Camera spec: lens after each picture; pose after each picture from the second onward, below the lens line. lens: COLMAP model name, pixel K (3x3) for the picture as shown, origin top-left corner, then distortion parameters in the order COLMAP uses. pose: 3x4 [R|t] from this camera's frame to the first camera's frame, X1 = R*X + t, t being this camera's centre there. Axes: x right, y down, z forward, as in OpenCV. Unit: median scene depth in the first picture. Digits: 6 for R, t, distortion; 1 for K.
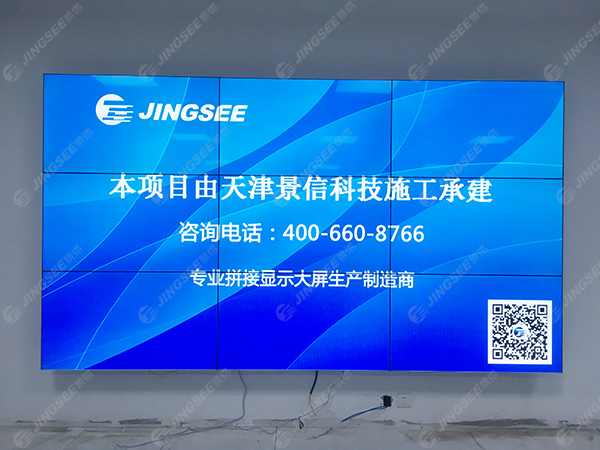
lens RADIAL K [[503.7, 0, 296.6], [0, 503.7, 226.1], [0, 0, 1]] dist [0.060890, -0.074289]
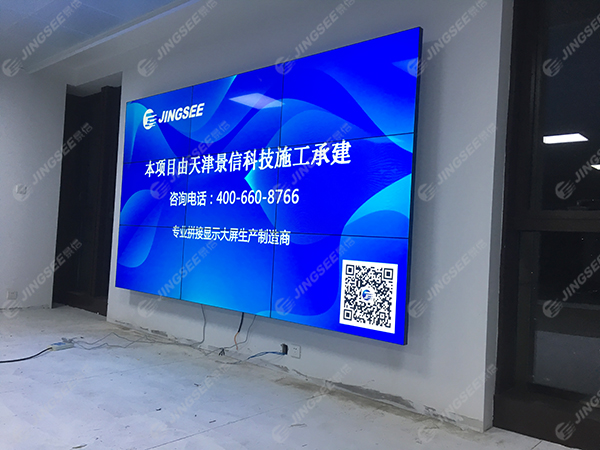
lens RADIAL K [[503.7, 0, 297.5], [0, 503.7, 222.0], [0, 0, 1]] dist [0.060890, -0.074289]
pose [[0.741834, 0.009741, -0.670513, 0.980499], [-0.041270, 0.998662, -0.031152, 0.104989], [0.669313, 0.050782, 0.741244, 0.193891]]
